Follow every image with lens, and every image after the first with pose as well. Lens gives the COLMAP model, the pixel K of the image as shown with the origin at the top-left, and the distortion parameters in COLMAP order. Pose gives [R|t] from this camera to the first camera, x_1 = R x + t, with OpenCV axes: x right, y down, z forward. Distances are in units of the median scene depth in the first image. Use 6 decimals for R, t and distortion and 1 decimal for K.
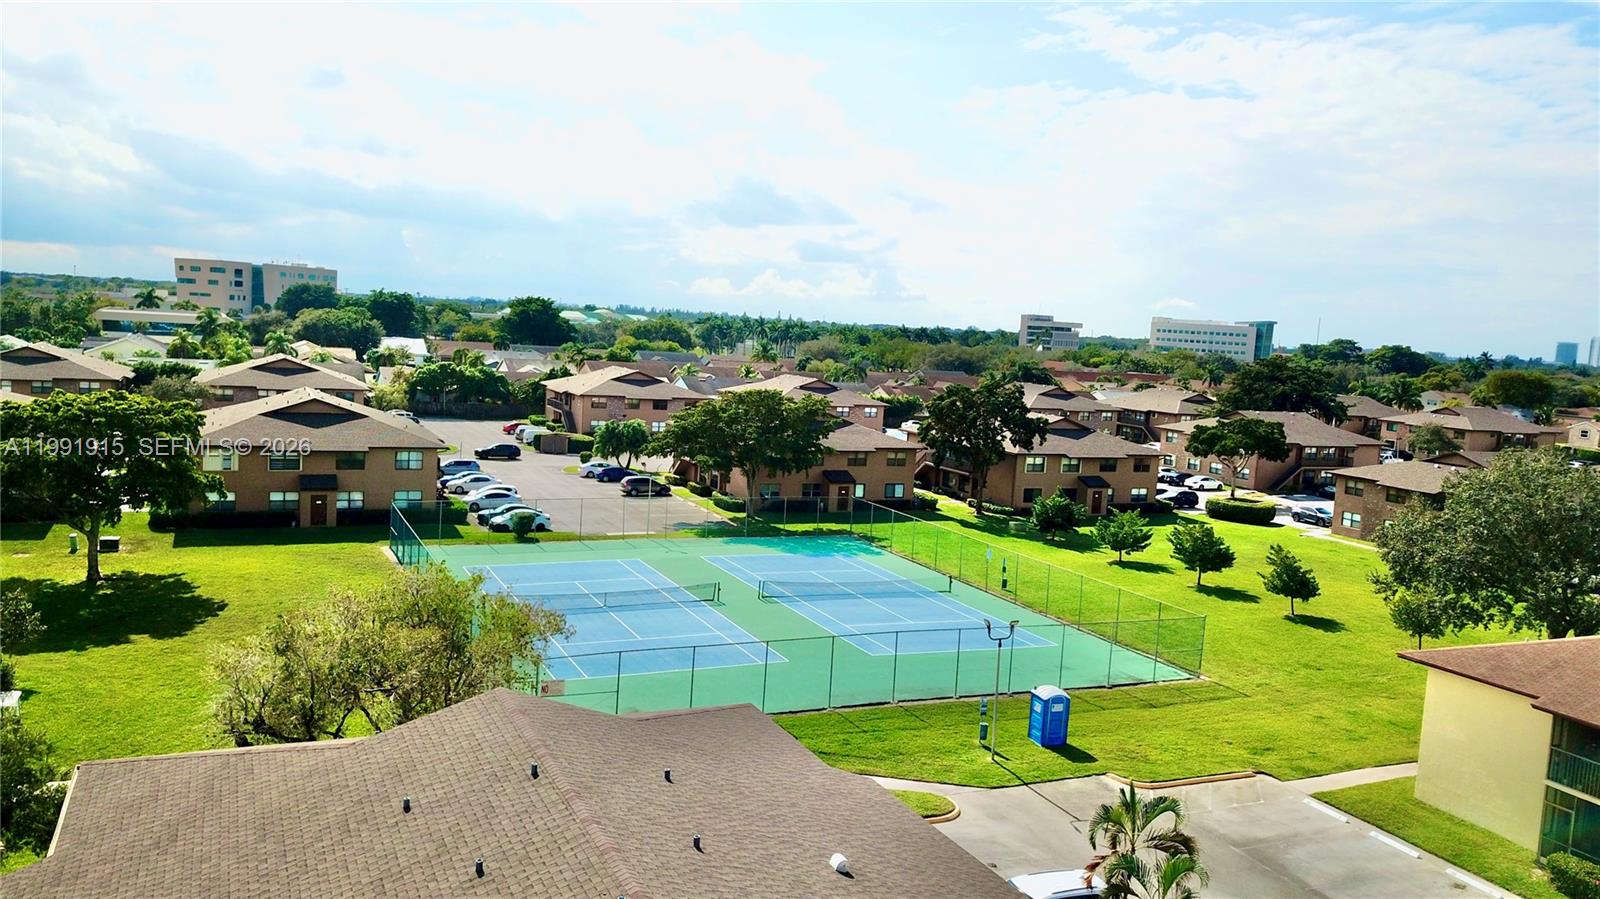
lens RADIAL K [[1212.2, 0, 800.0], [0, 1212.2, 449.5], [0, 0, 1]] dist [-0.000705, 0.005428]
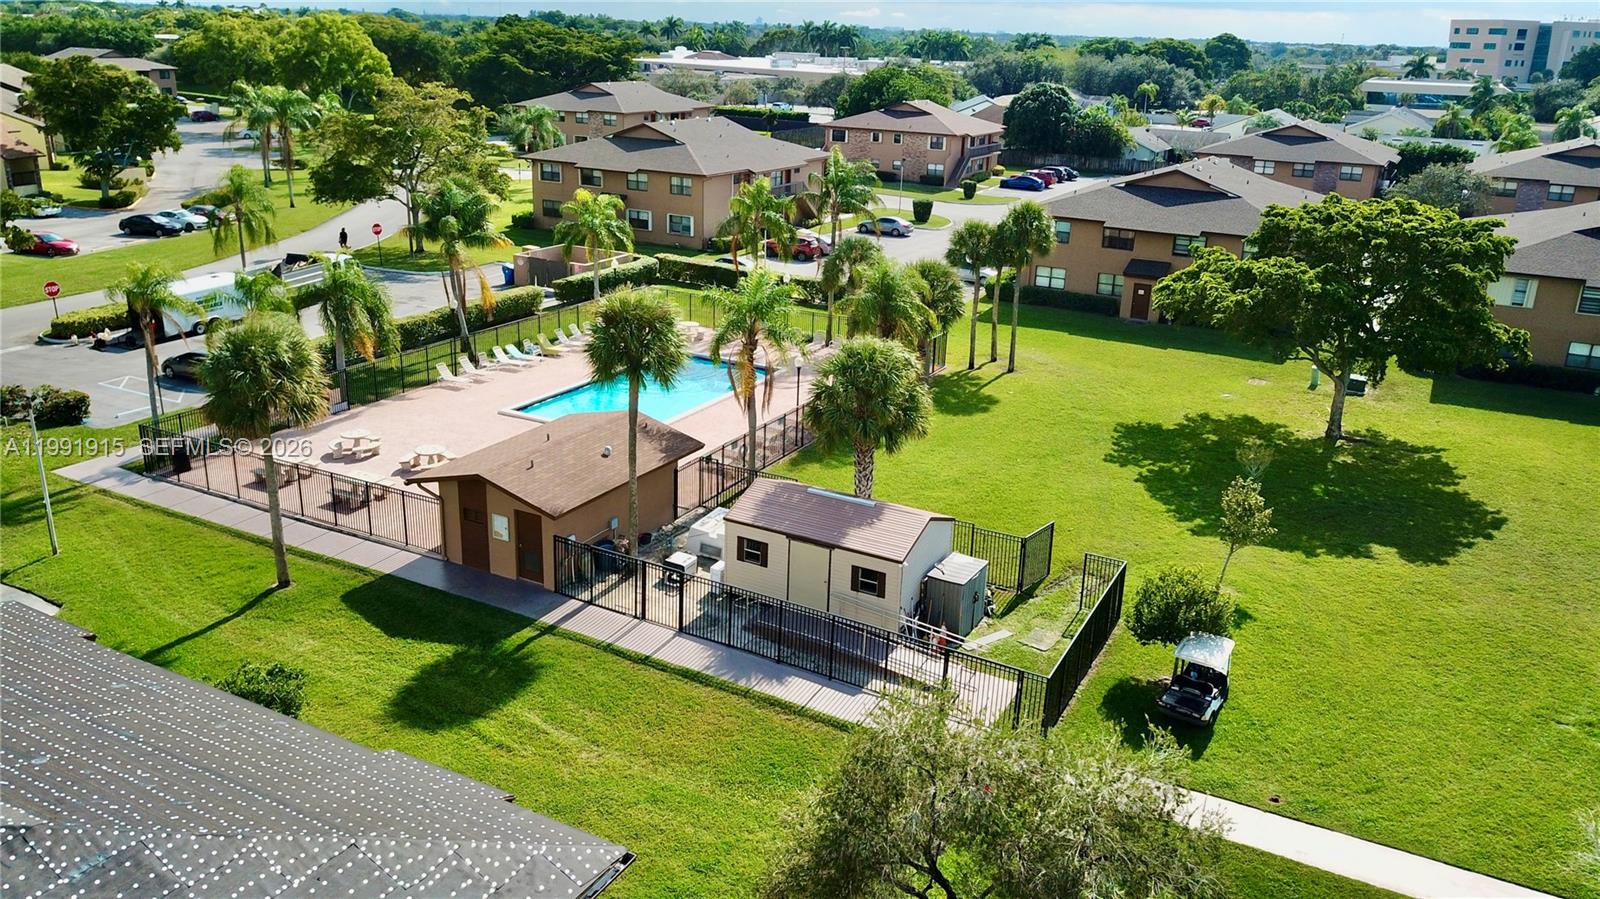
lens RADIAL K [[1212.2, 0, 800.0], [0, 1212.2, 449.5], [0, 0, 1]] dist [-0.000705, 0.005428]
pose [[0.593414, 0.222563, -0.773515, -0.057127], [-0.078127, 0.972400, 0.219852, -0.011475], [0.801097, -0.070030, 0.594424, 0.080710]]
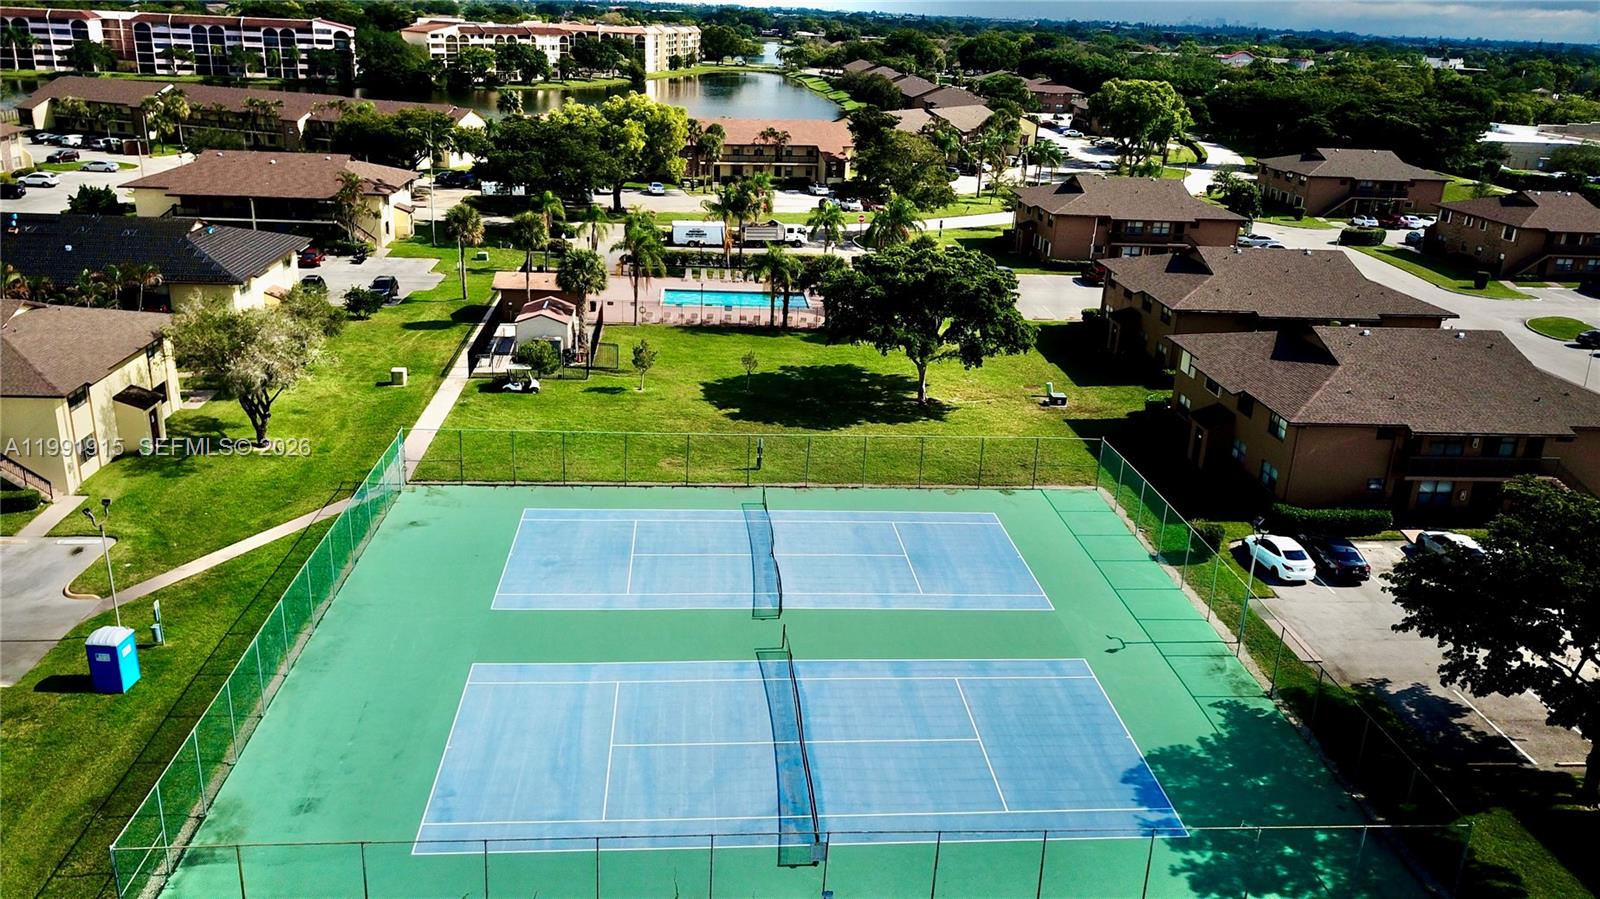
lens RADIAL K [[1212.2, 0, 800.0], [0, 1212.2, 449.5], [0, 0, 1]] dist [-0.000705, 0.005428]
pose [[-0.344192, 0.249947, -0.905018, 0.224378], [-0.155901, 0.935319, 0.317607, -0.080747], [0.925865, 0.250411, -0.282963, 0.443697]]
